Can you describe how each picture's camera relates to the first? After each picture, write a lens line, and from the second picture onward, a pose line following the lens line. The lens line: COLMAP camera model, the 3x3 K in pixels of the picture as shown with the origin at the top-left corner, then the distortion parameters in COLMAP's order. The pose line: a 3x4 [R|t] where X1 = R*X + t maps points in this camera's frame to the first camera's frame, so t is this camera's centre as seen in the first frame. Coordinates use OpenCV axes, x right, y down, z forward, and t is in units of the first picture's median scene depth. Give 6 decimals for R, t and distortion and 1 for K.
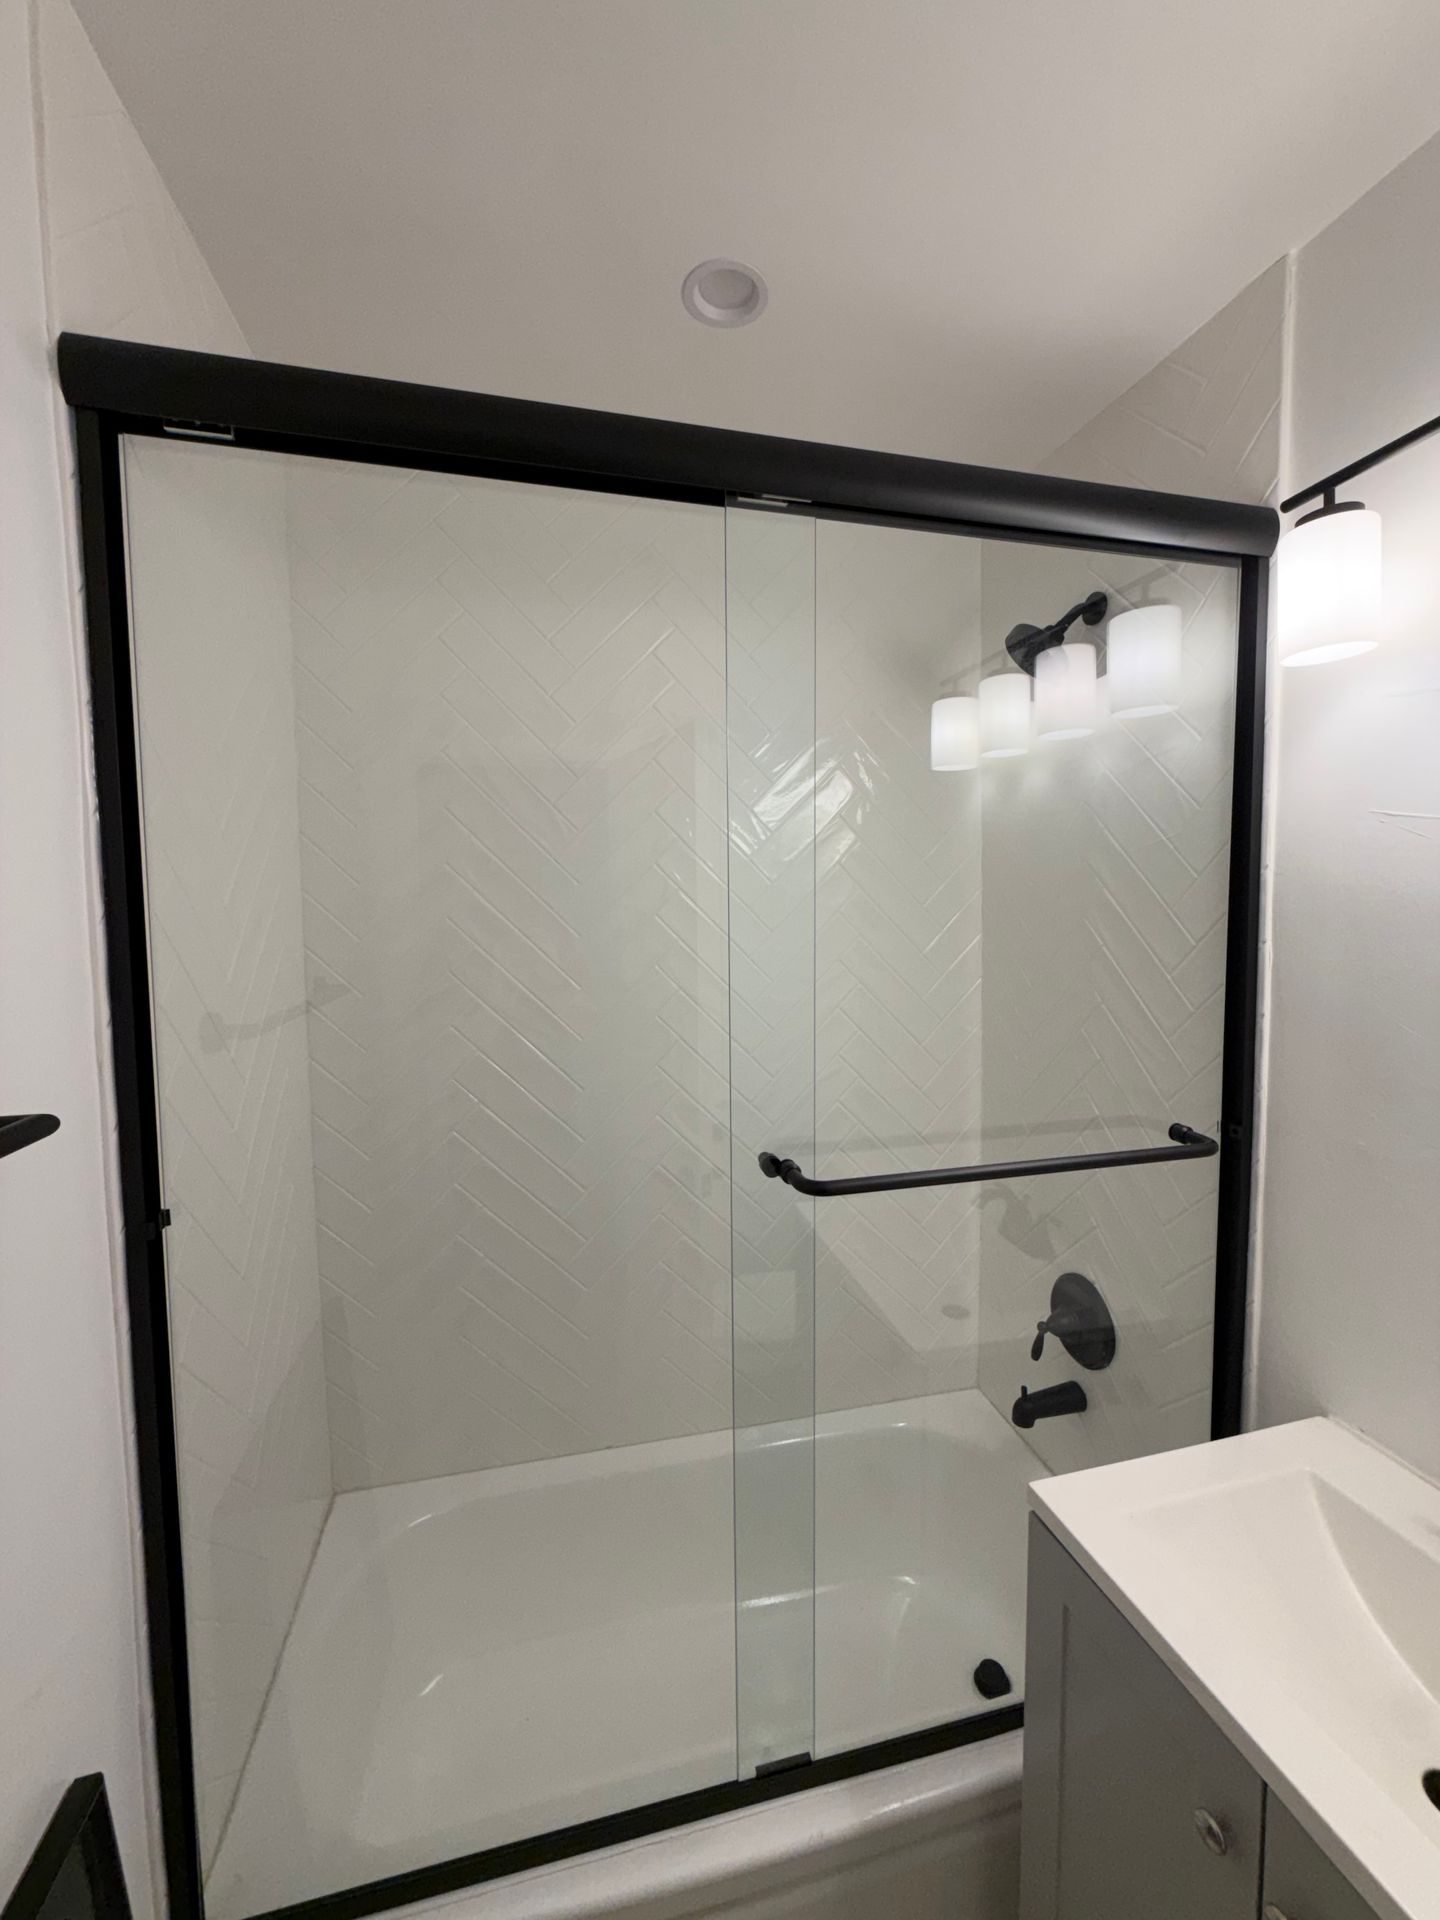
lens RADIAL K [[764.7, 0, 726.3], [0, 764.7, 962.7], [0, 0, 1]] dist [-0.001436, 0.001034]
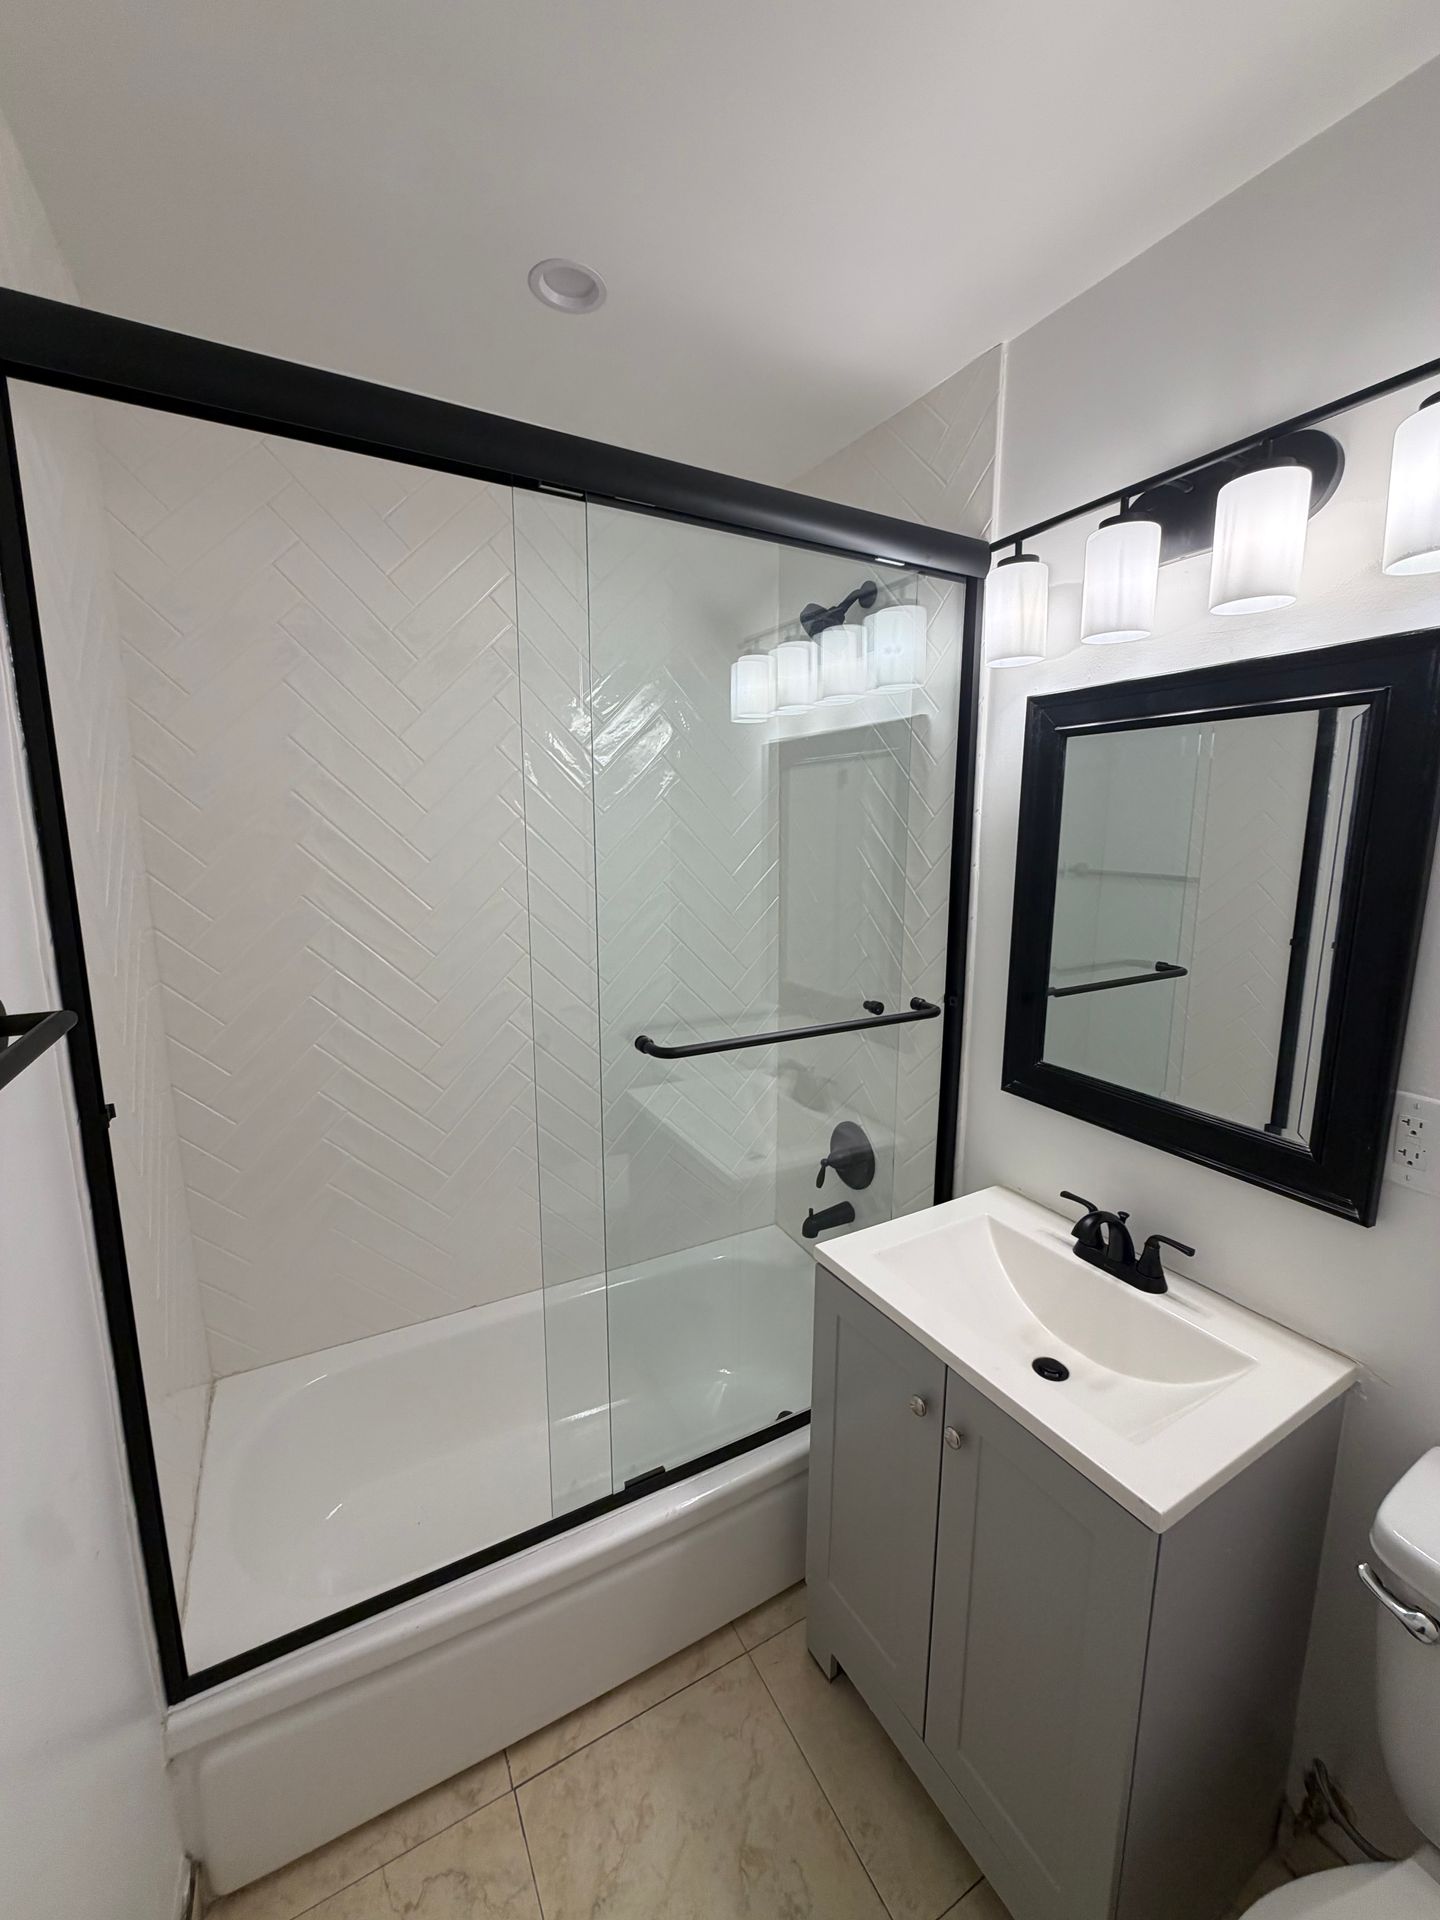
lens RADIAL K [[764.7, 0, 726.6], [0, 764.7, 964.2], [0, 0, 1]] dist [-0.001436, 0.001034]
pose [[0.964826, -0.034109, 0.260668, -0.101348], [0.007183, 0.994597, 0.103559, 0.003036], [-0.262792, -0.098044, 0.959858, -0.235302]]
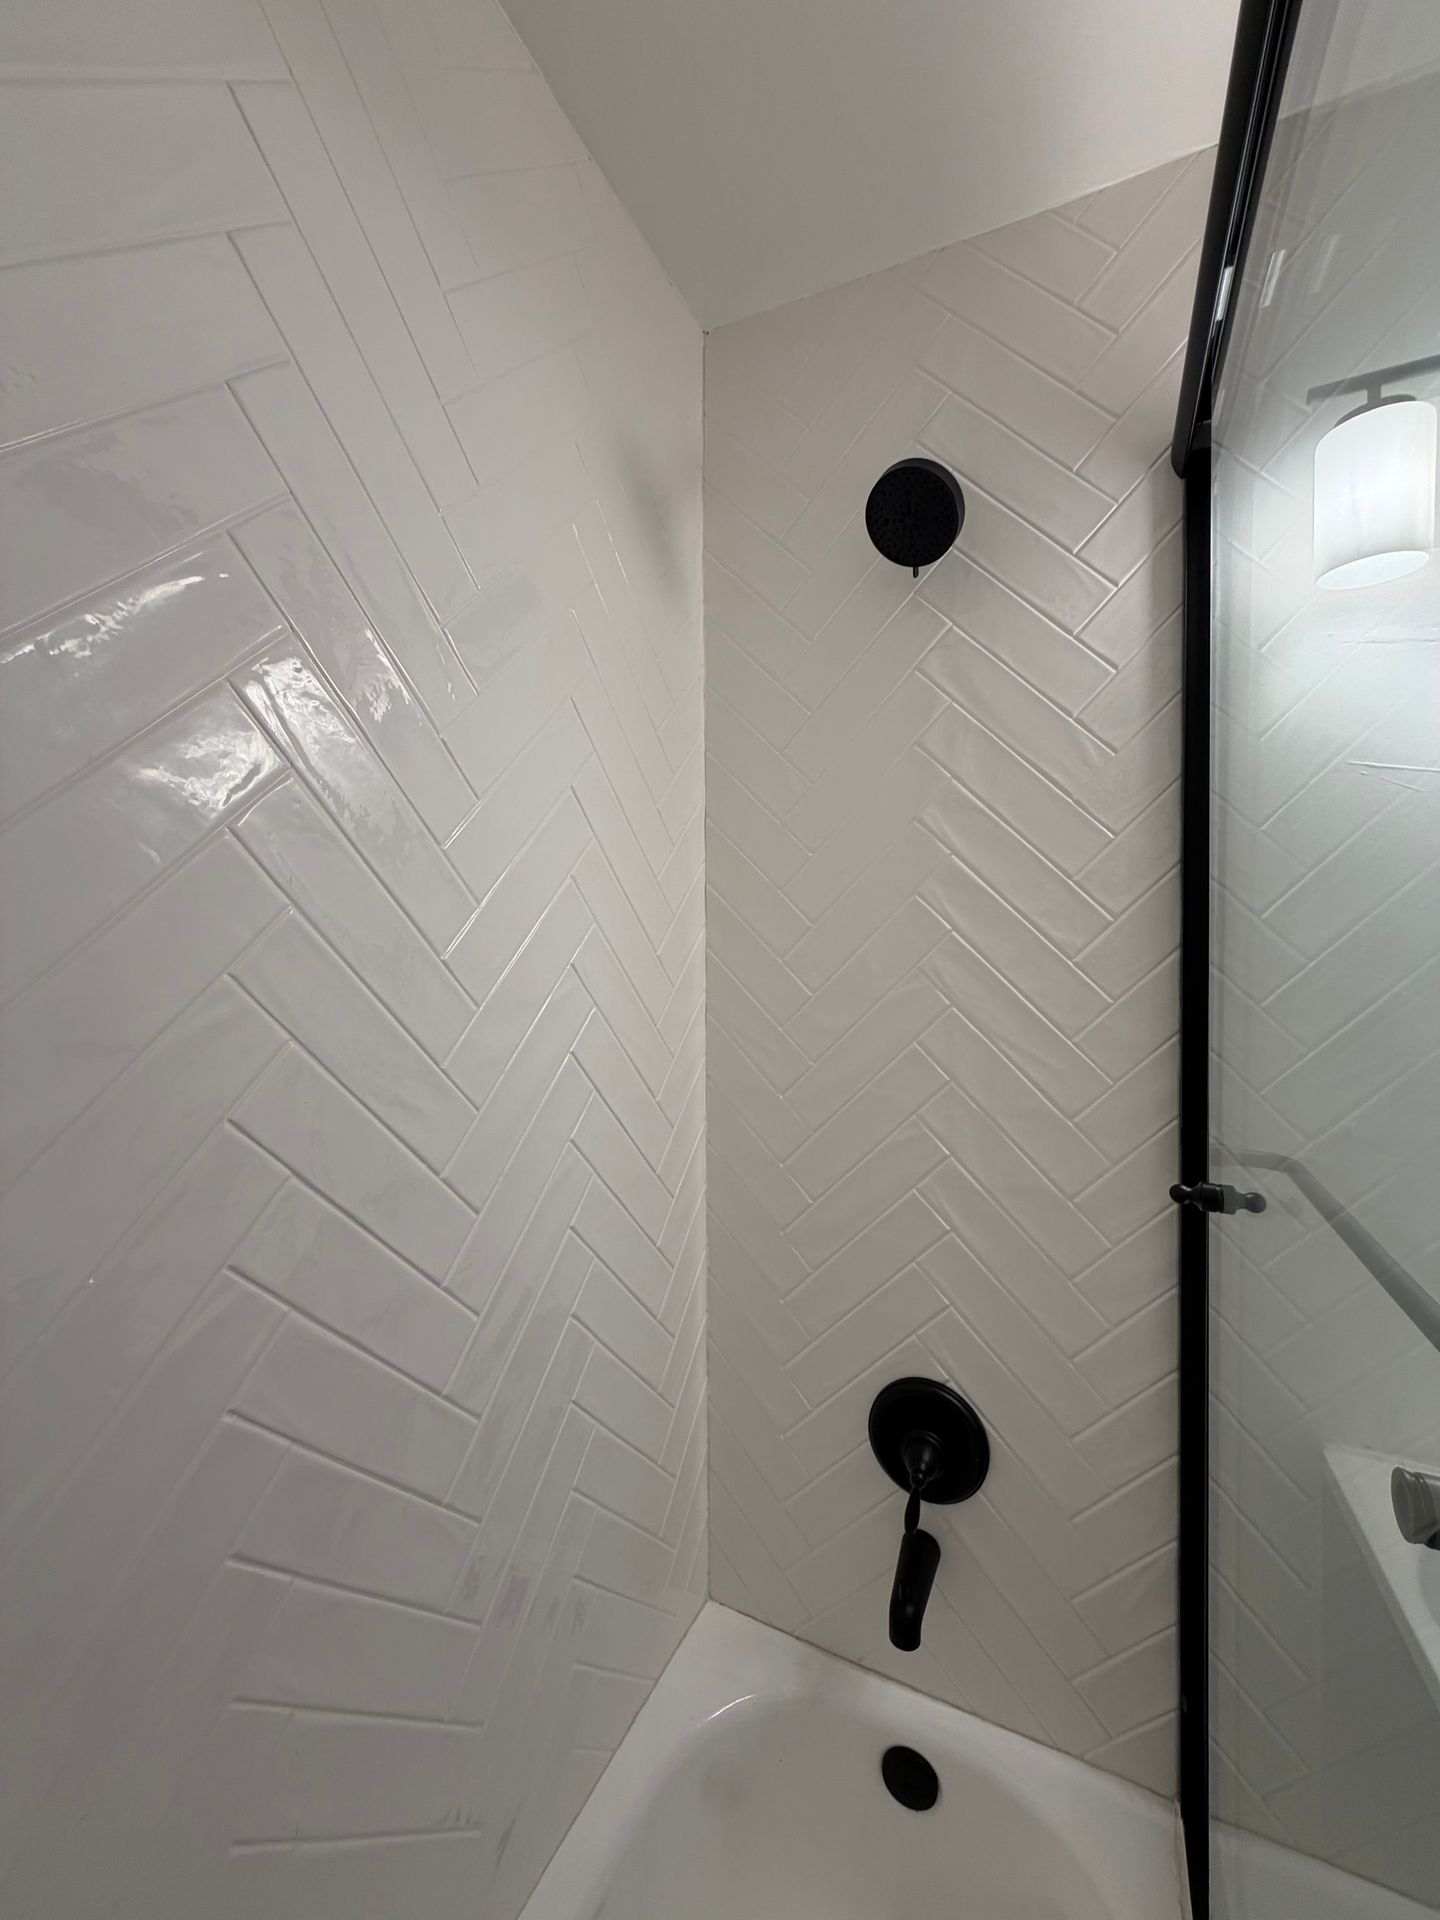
lens RADIAL K [[764.7, 0, 717.7], [0, 764.7, 960.6], [0, 0, 1]] dist [-0.001436, 0.001034]
pose [[0.644223, 0.001112, 0.764837, -0.311061], [0.051775, 0.997642, -0.045061, 0.037542], [-0.763083, 0.068629, 0.642646, 0.869118]]
